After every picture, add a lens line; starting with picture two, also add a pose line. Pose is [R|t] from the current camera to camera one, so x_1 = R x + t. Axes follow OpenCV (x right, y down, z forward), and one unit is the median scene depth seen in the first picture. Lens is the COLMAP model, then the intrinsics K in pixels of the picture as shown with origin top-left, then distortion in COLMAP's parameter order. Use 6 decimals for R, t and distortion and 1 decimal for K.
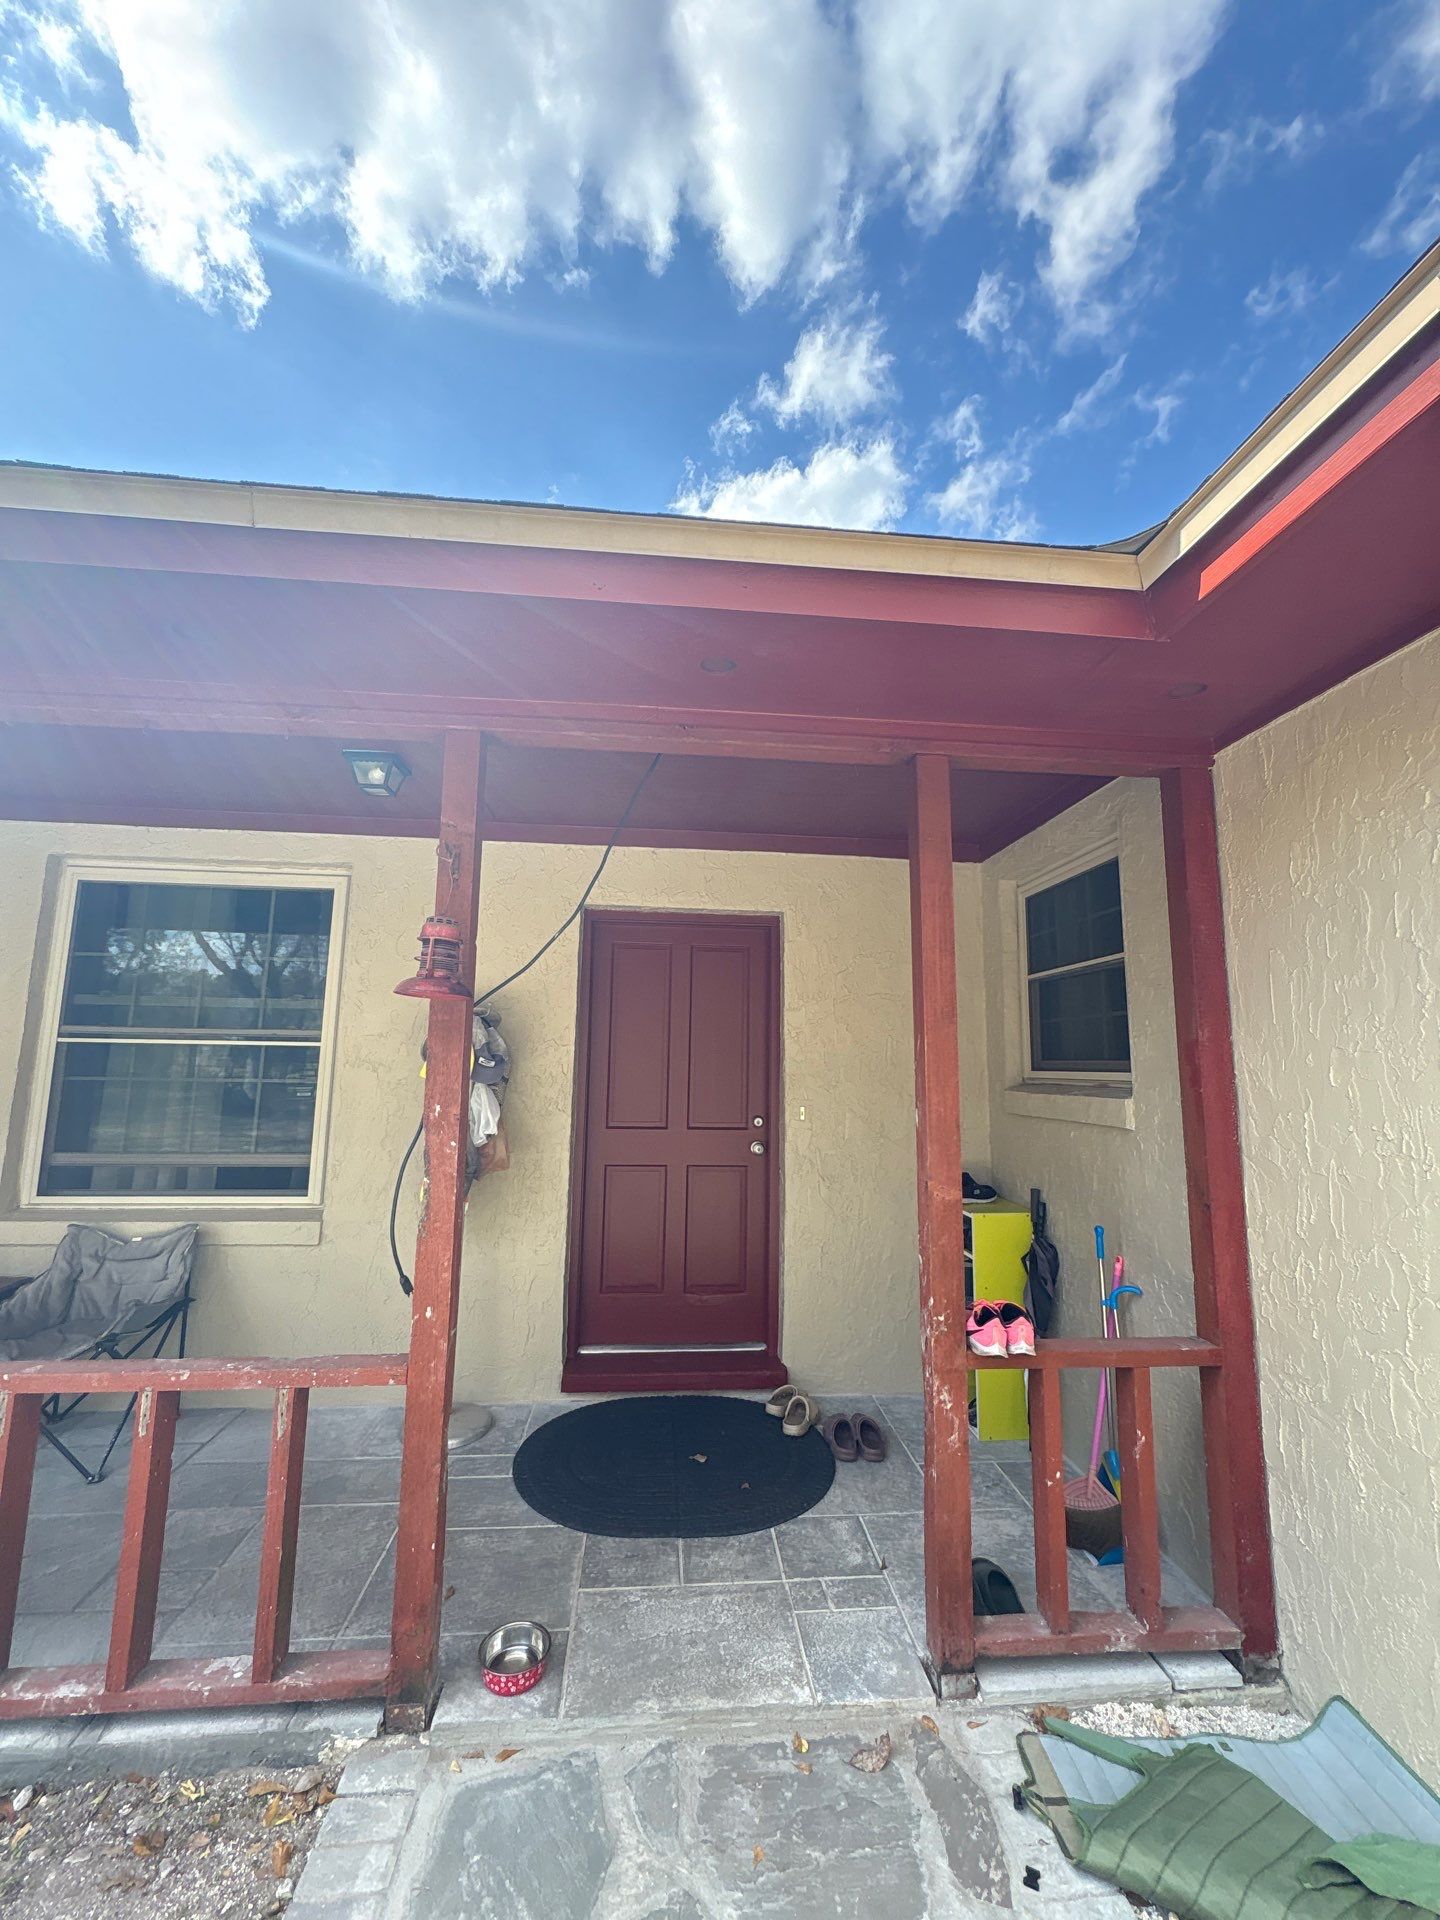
lens RADIAL K [[763.5, 0, 718.6], [0, 763.5, 956.2], [0, 0, 1]] dist [-0.002699, 0.000397]
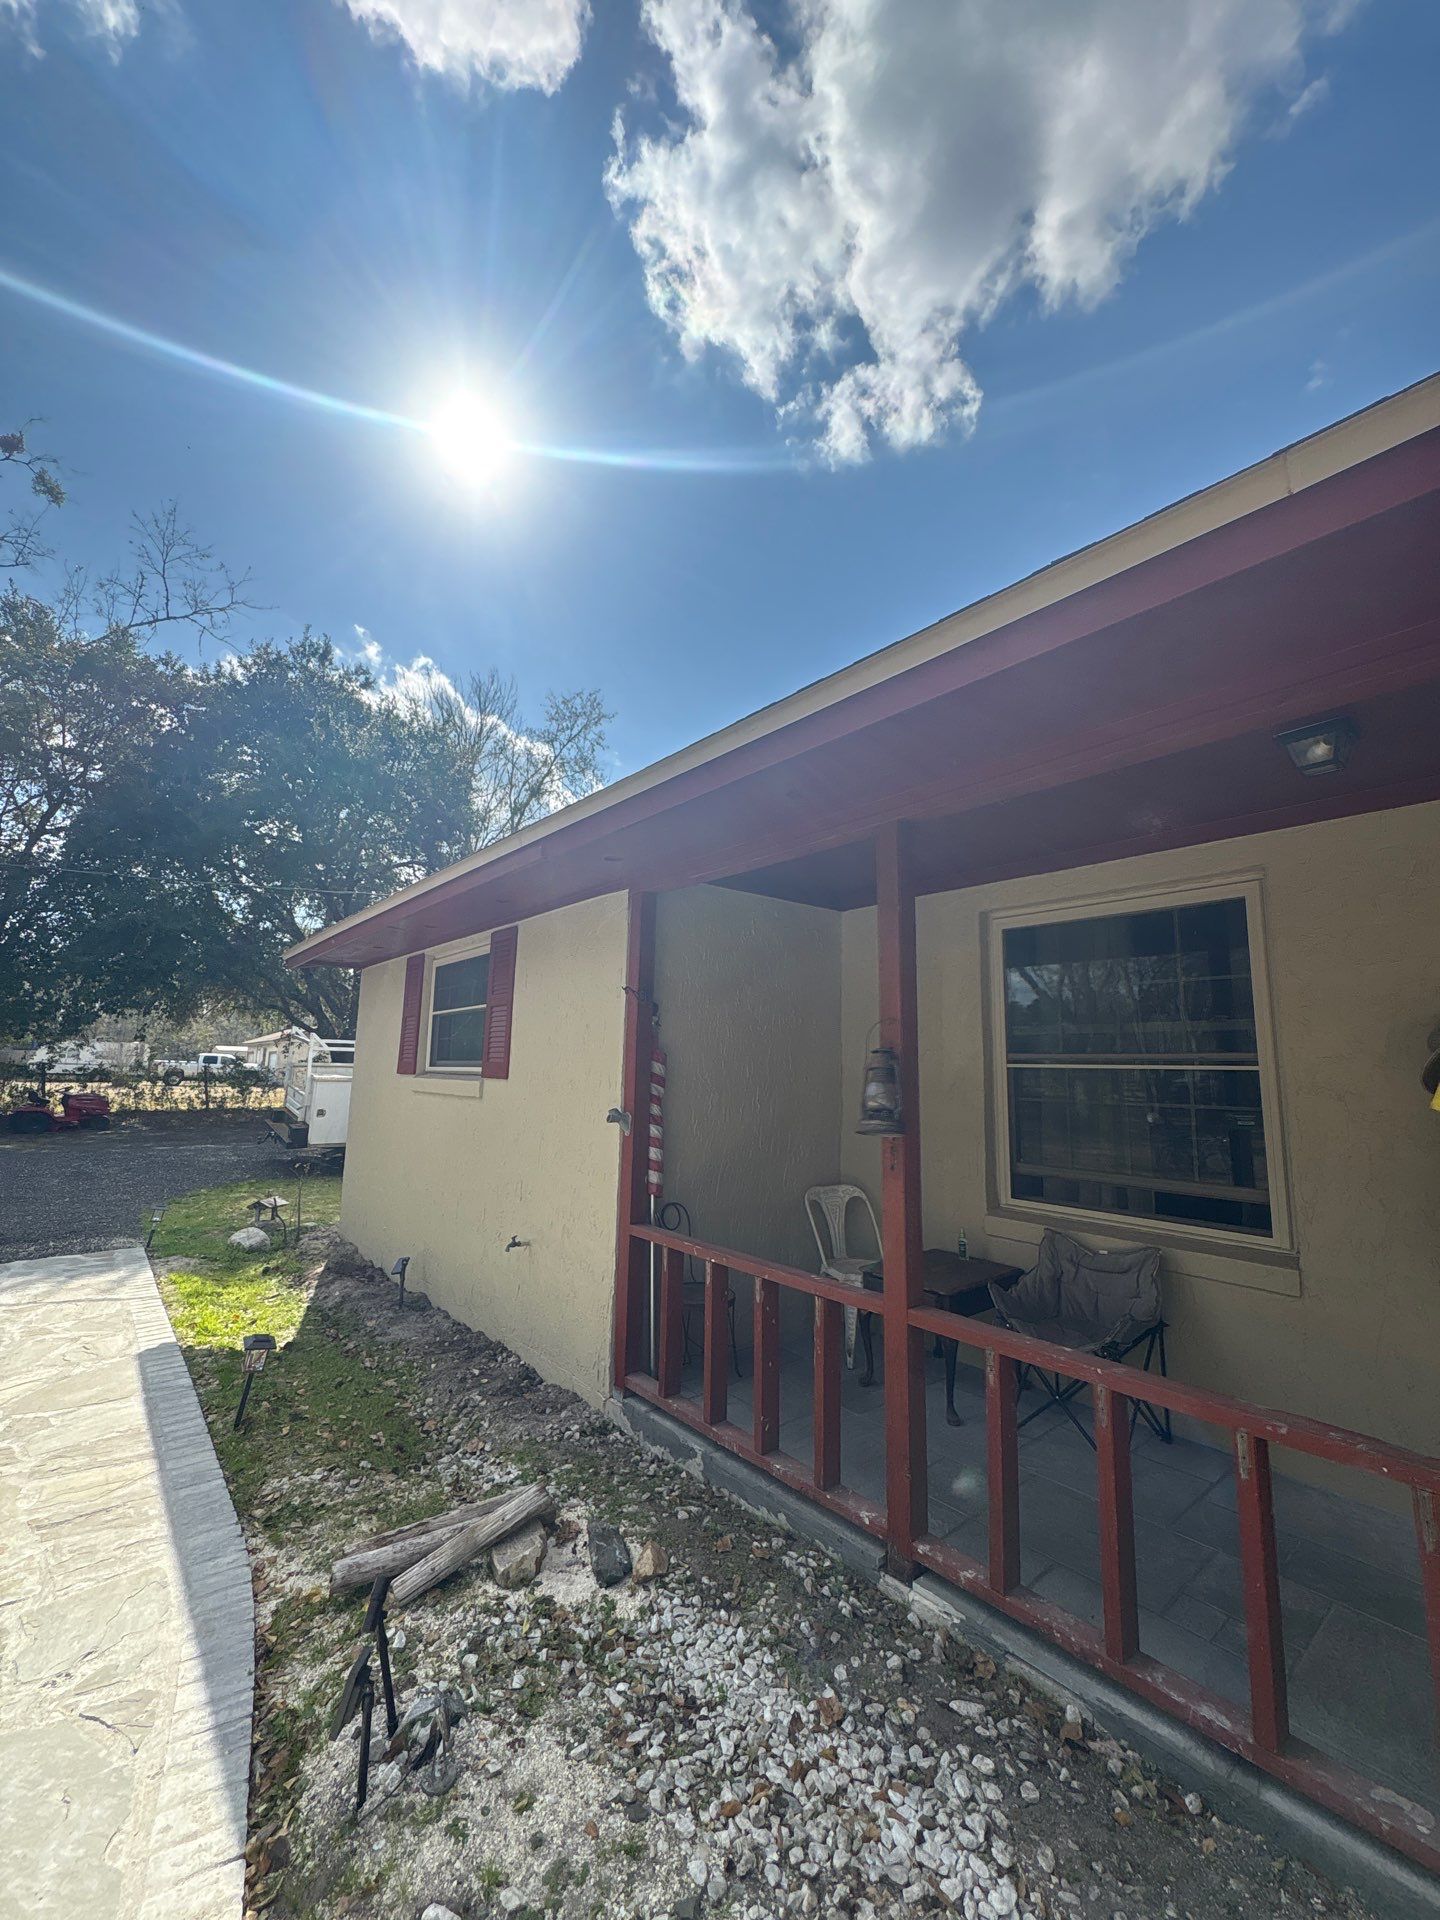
lens RADIAL K [[763.4, 0, 720.0], [0, 763.4, 960.0], [0, 0, 1]] dist [0.001661, -0.000142]
pose [[0.572063, -0.119905, -0.811398, -0.228112], [0.101934, 0.991981, -0.074724, -0.014690], [0.813851, -0.039963, 0.579698, -0.063523]]
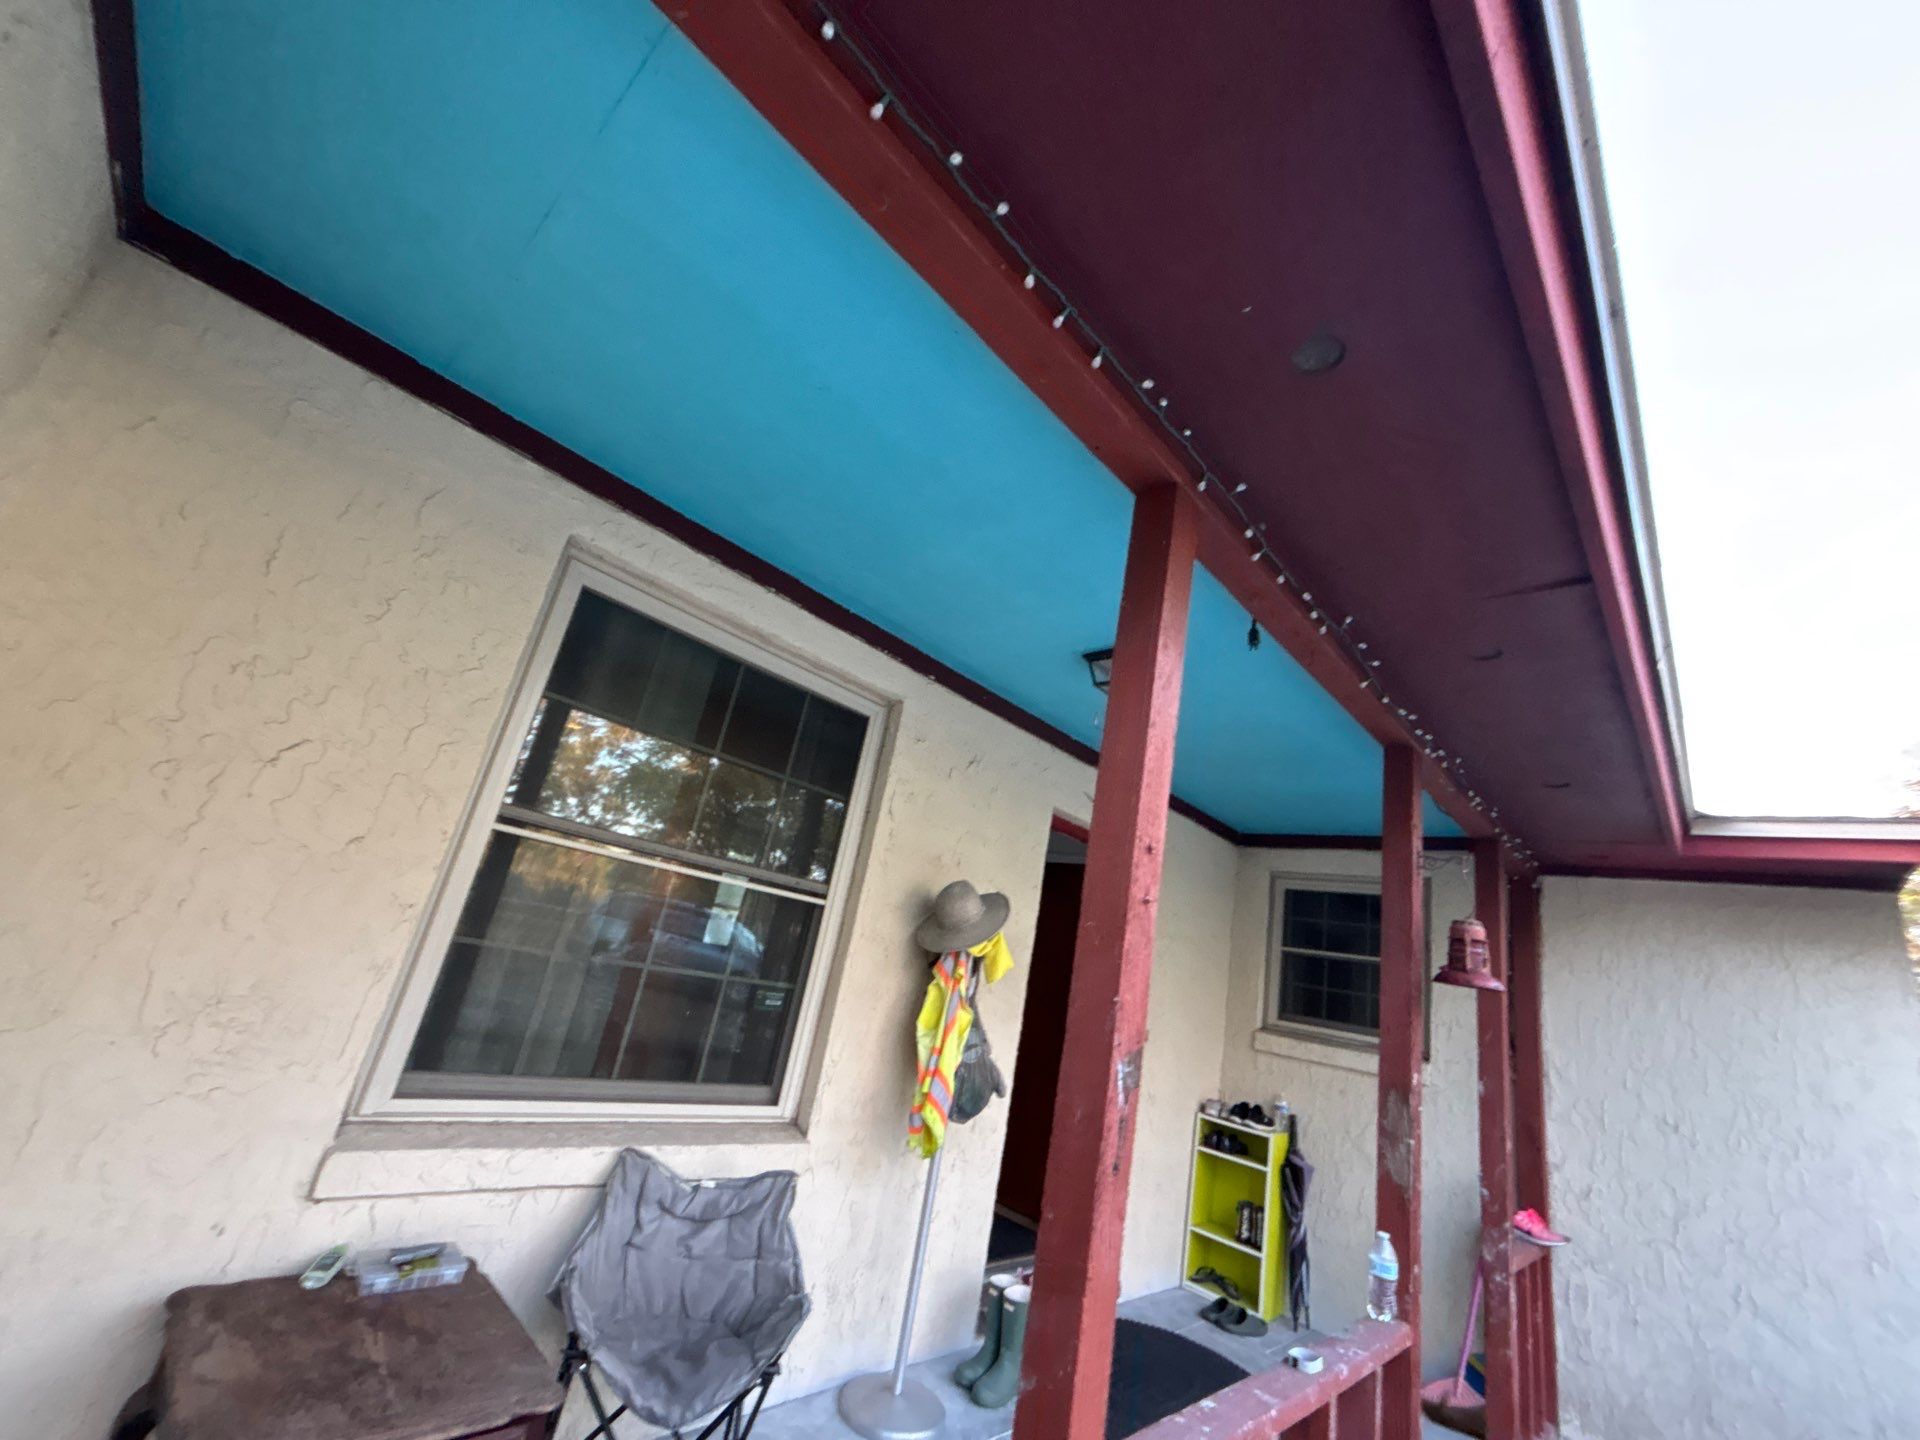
lens RADIAL K [[763.4, 0, 959.5], [0, 763.4, 715.5], [0, 0, 1]] dist [0.001661, -0.000142]
pose [[0.738168, 0.323575, 0.591952, -1.478692], [-0.261198, 0.946109, -0.191450, 0.070073], [-0.621999, -0.013294, 0.782905, 0.441717]]
